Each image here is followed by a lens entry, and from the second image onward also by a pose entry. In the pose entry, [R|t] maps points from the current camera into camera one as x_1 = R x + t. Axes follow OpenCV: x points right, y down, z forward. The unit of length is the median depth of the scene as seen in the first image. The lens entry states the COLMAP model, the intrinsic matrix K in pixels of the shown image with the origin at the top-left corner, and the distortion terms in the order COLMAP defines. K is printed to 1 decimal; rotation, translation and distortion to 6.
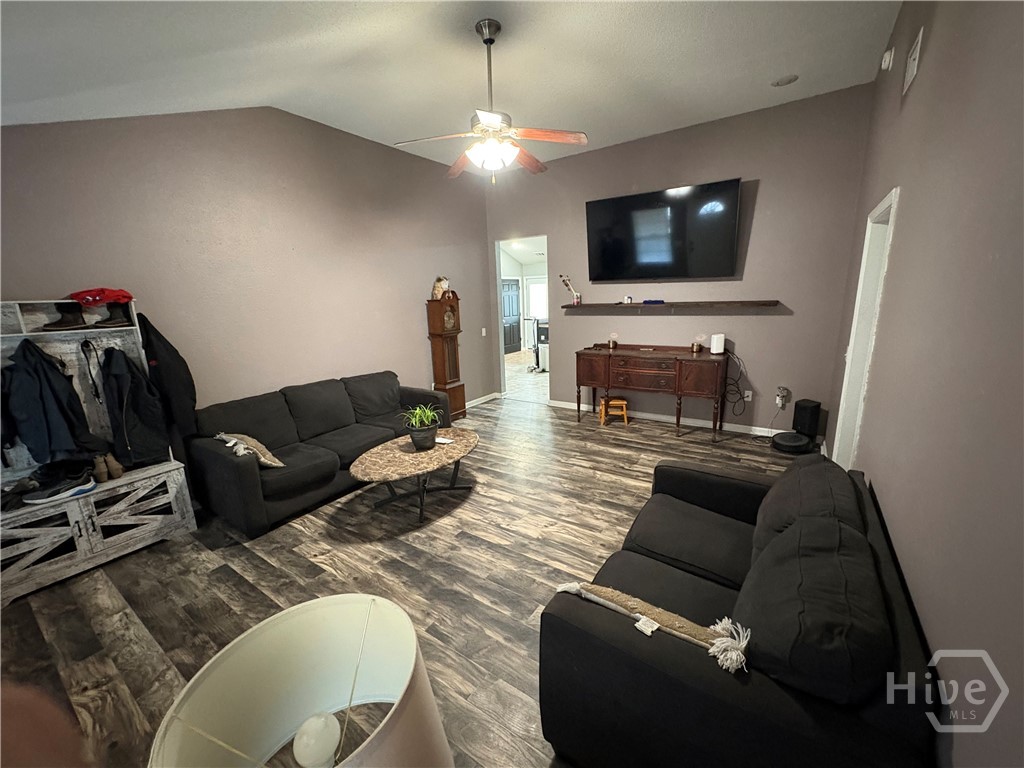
lens RADIAL K [[407.5, 0, 509.5], [0, 407.5, 383.5], [0, 0, 1]] dist [0.001013, -0.000289]
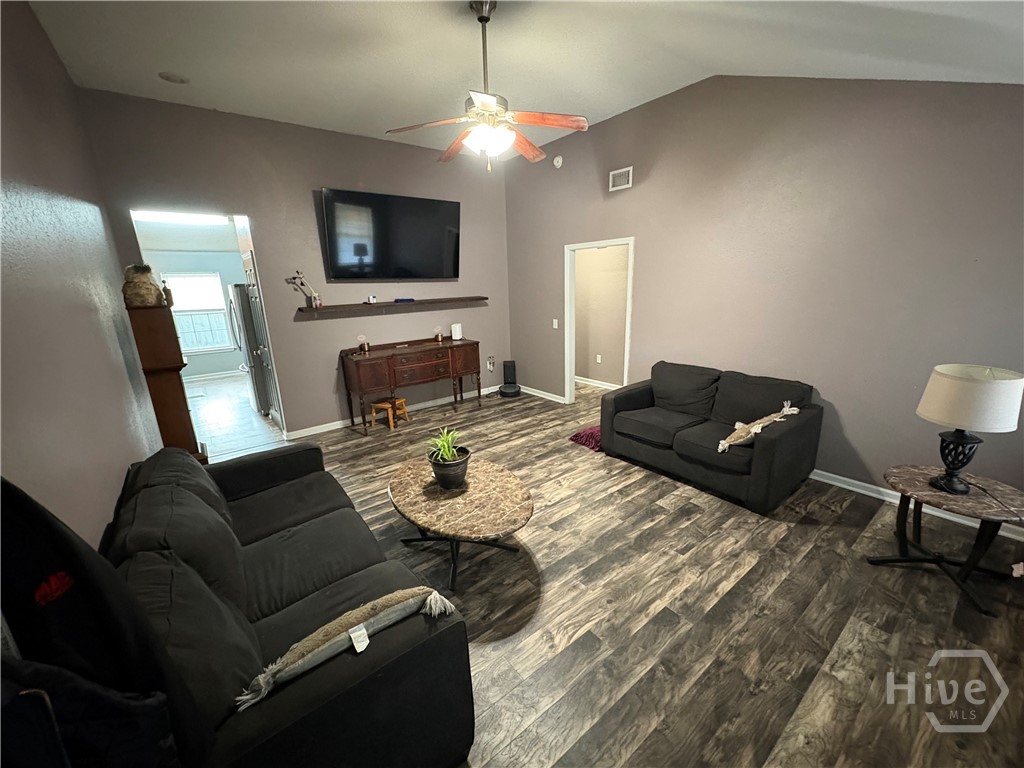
lens RADIAL K [[414.7, 0, 515.7], [0, 414.7, 368.3], [0, 0, 1]] dist [-0.000012, 0.000046]
pose [[0.296086, -0.174008, 0.939177, -0.659045], [0.230206, 0.967281, 0.106640, -0.083164], [-0.927005, 0.184629, 0.326456, 0.444424]]
